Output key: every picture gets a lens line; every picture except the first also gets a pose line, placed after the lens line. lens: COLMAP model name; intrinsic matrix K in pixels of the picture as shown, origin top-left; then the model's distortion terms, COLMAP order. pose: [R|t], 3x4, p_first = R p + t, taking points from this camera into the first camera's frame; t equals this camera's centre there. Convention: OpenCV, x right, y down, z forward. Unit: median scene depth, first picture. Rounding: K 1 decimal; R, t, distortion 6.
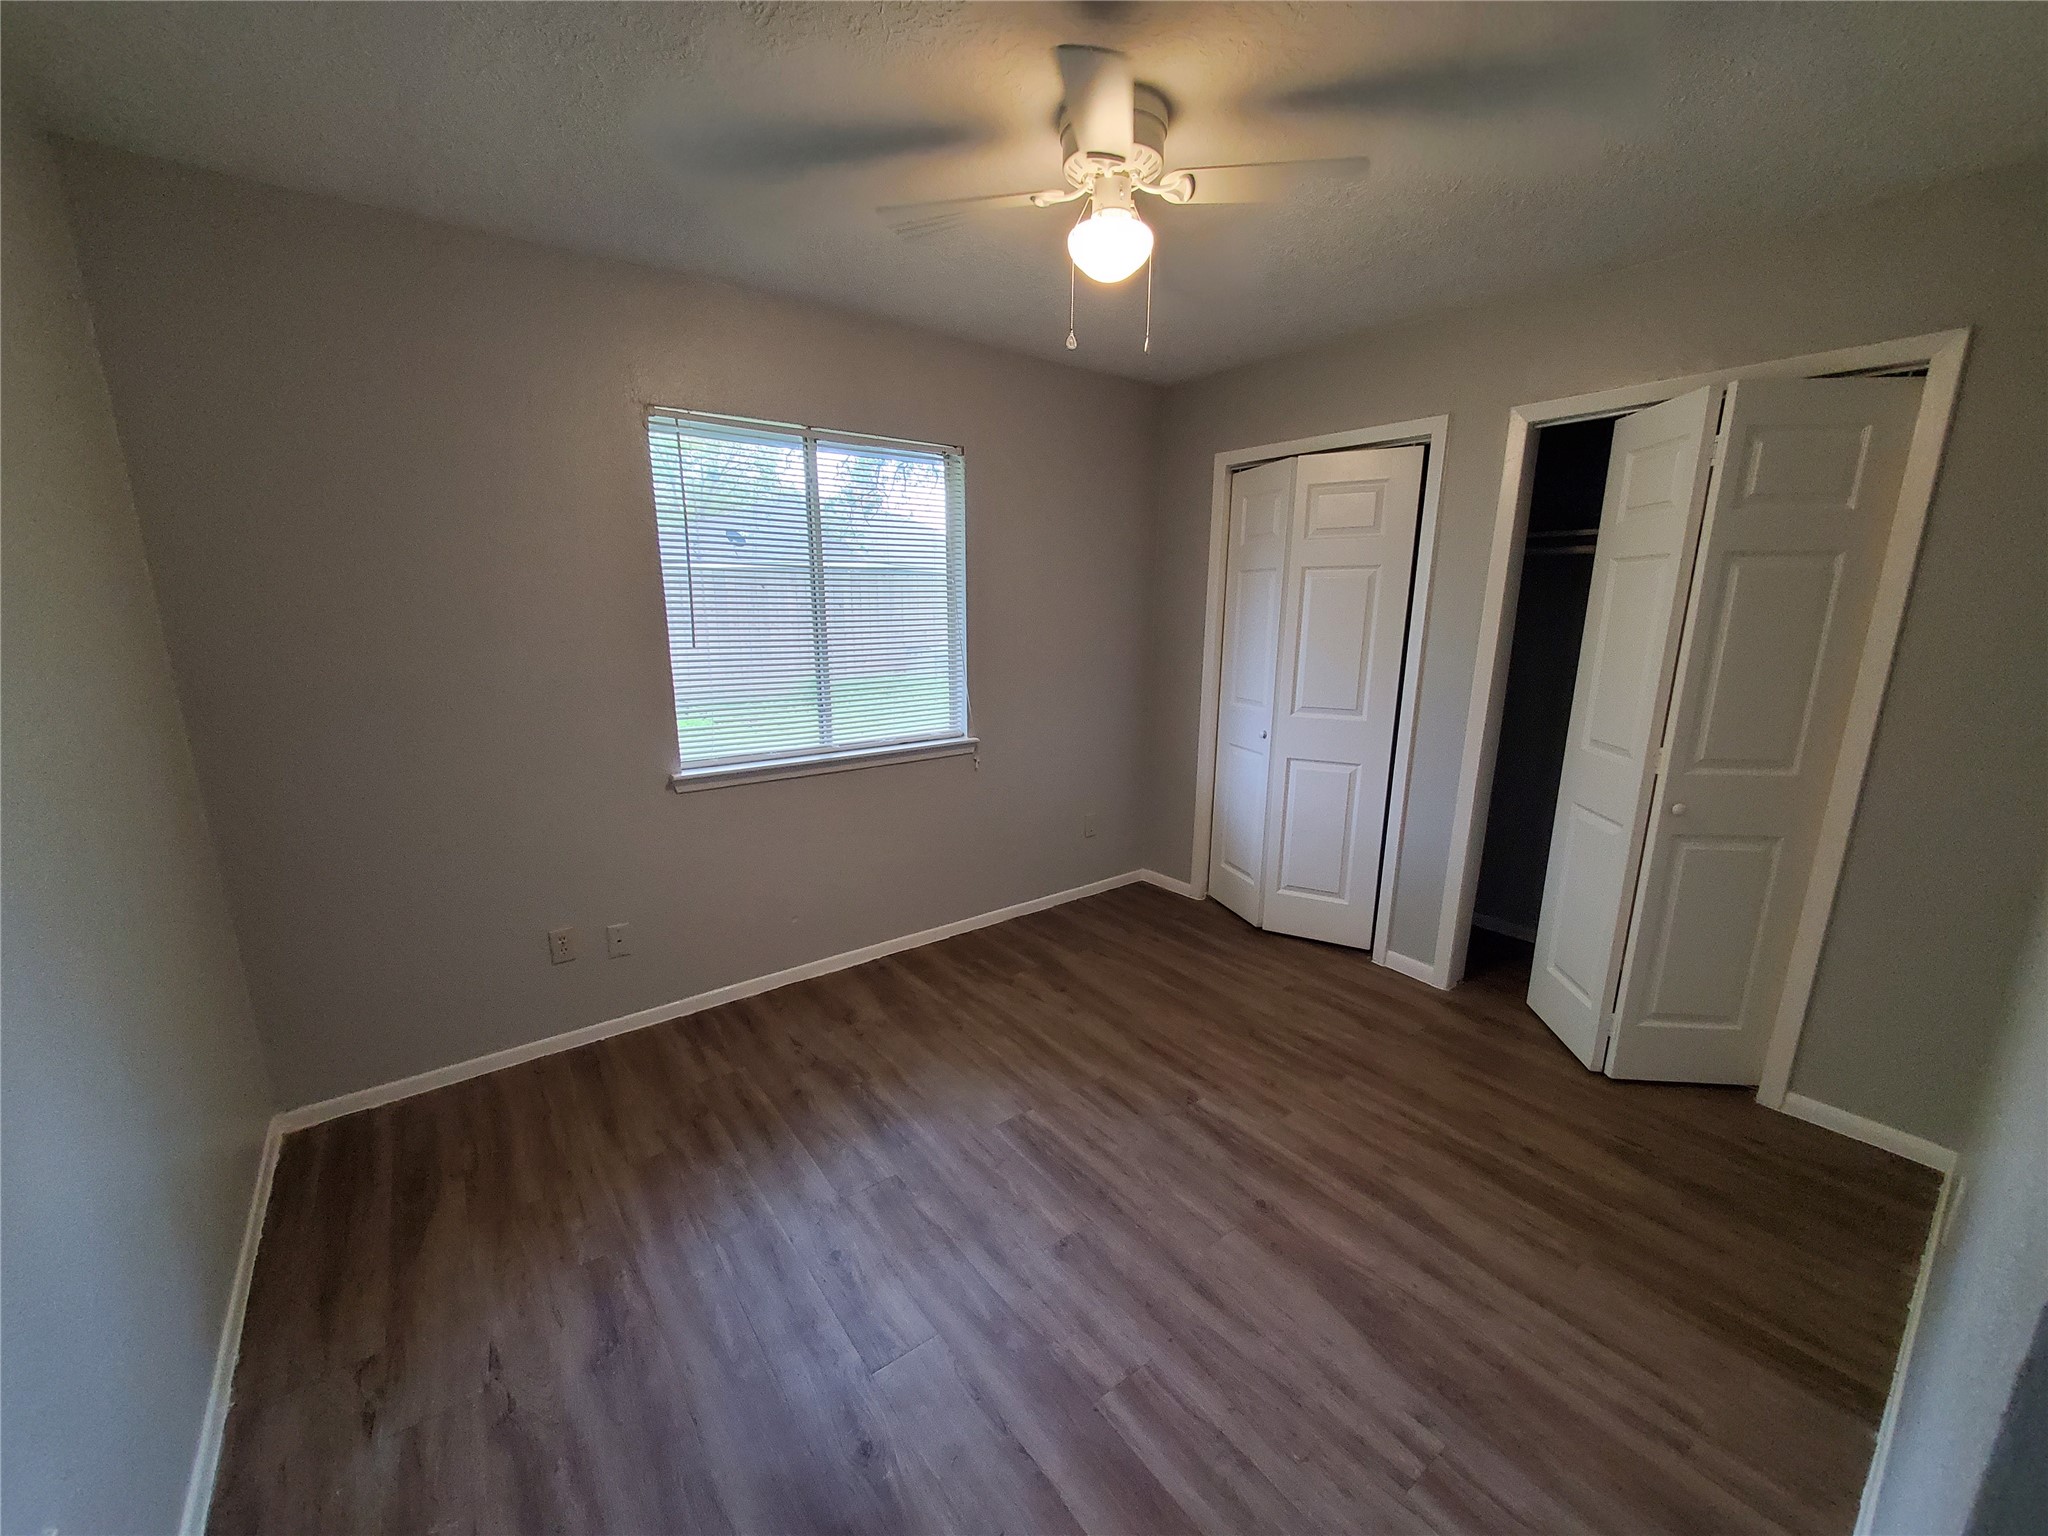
lens RADIAL K [[810.6, 0, 1025.4], [0, 810.6, 779.6], [0, 0, 1]] dist [-0.000051, -0.000318]
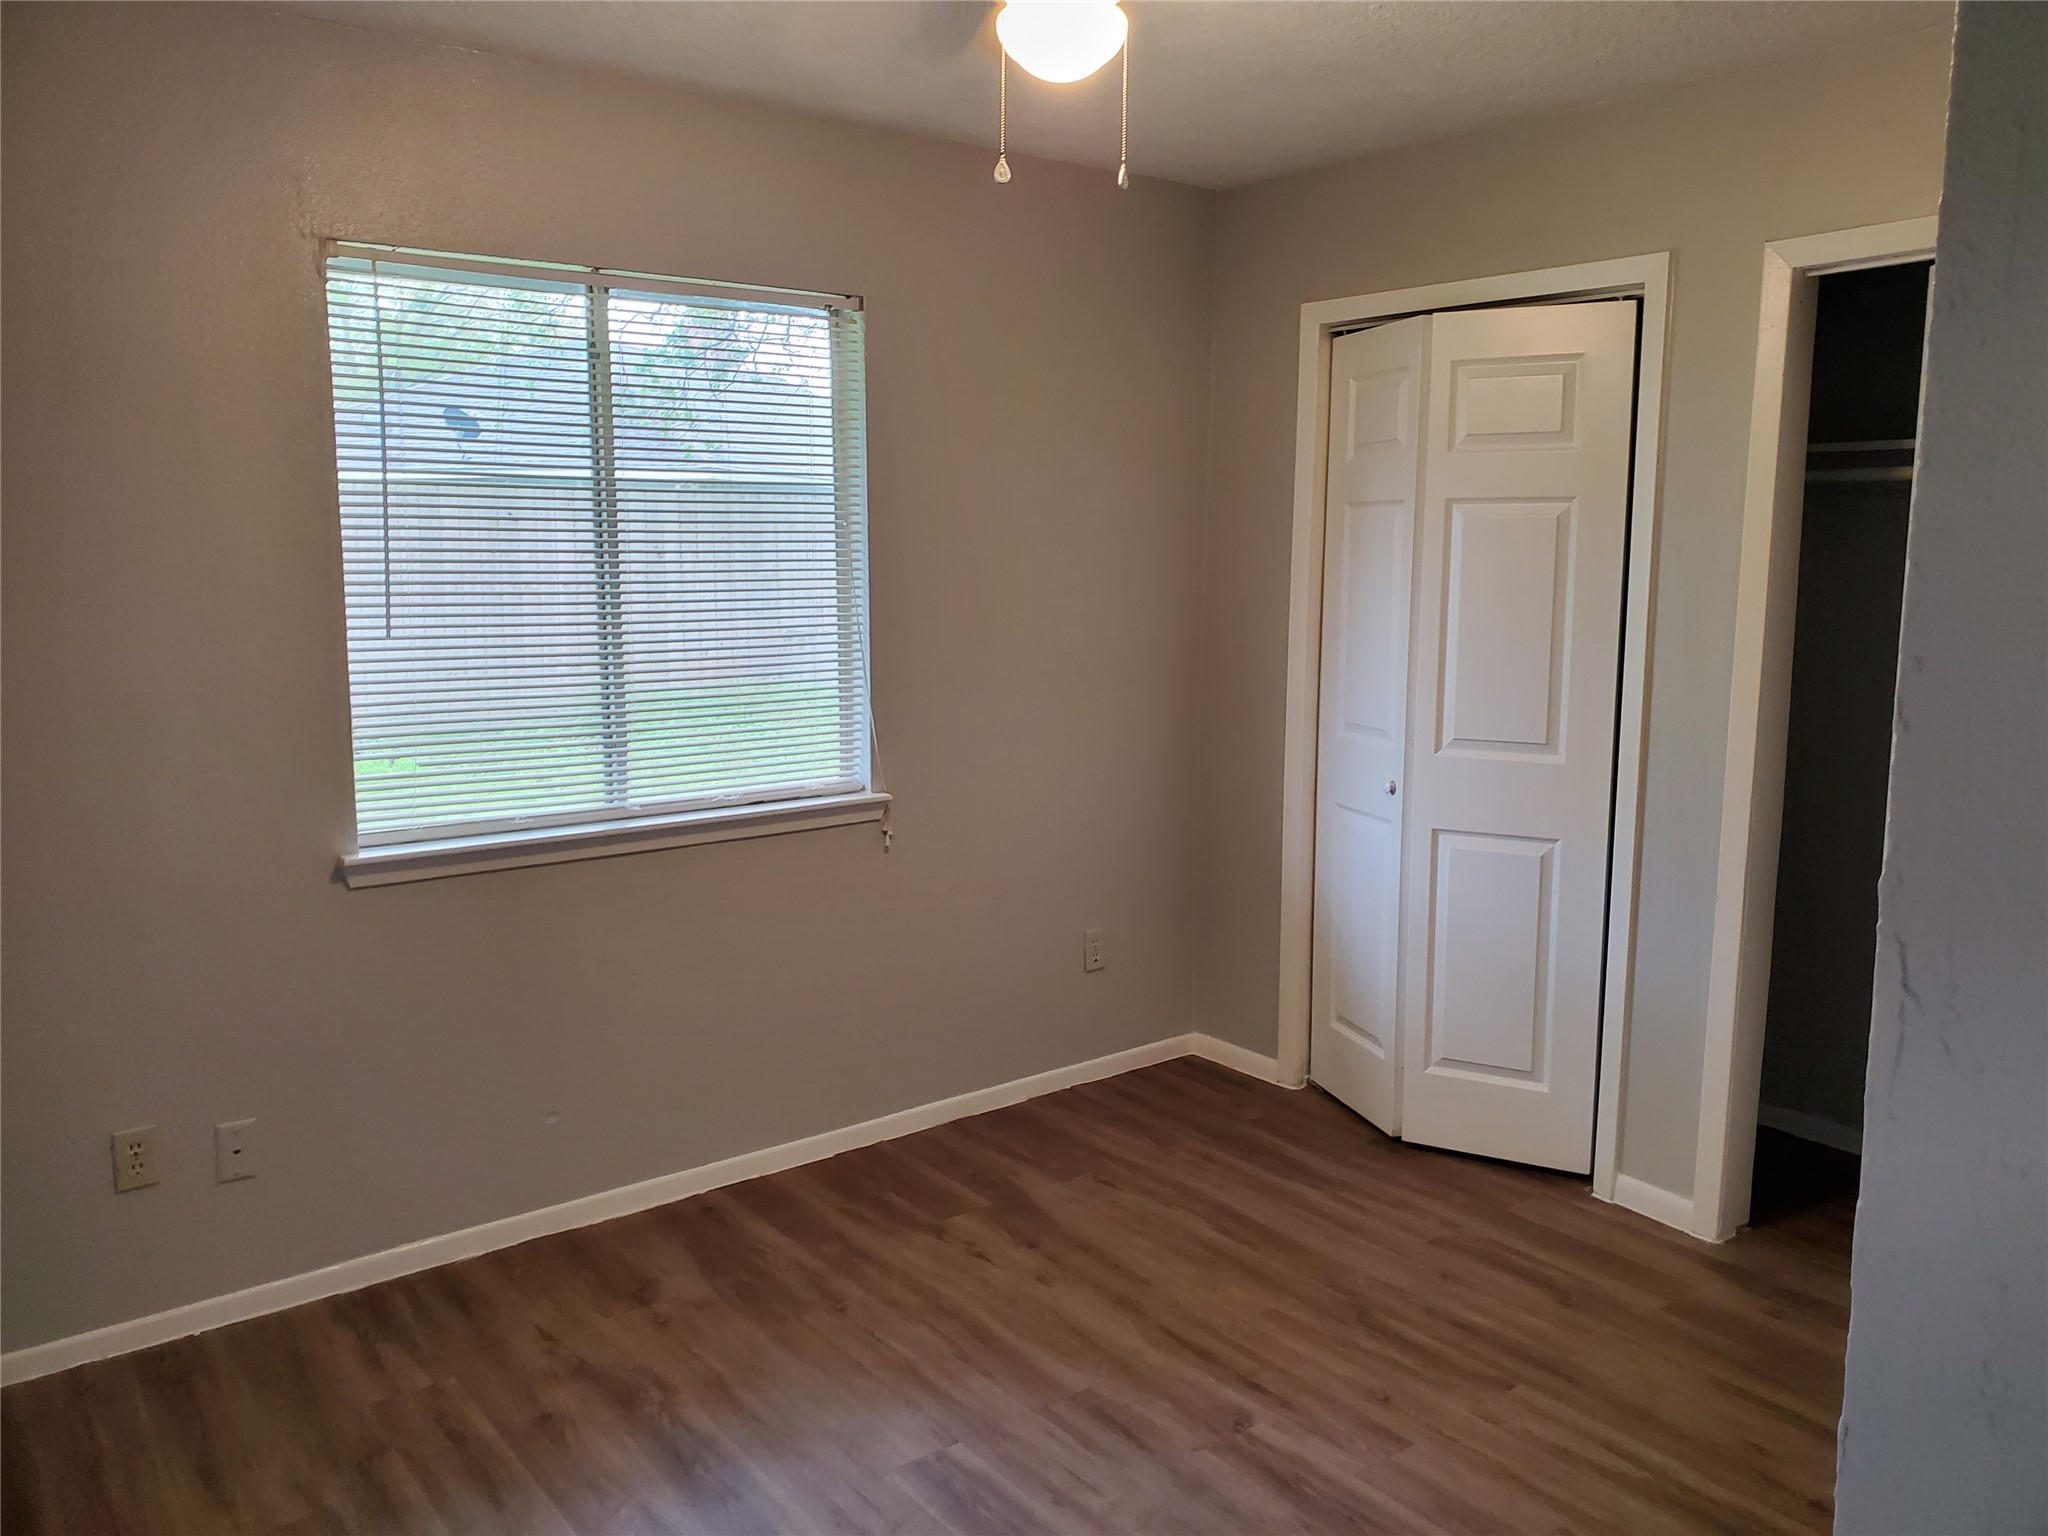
lens RADIAL K [[1566.8, 0, 1034.4], [0, 1566.8, 743.7], [0, 0, 1]] dist [0.011566, -0.002165]
pose [[0.999912, -0.000092, 0.013245, 0.036216], [0.001250, 0.996171, -0.087422, 0.011441], [-0.013186, 0.087431, 0.996083, -0.111842]]
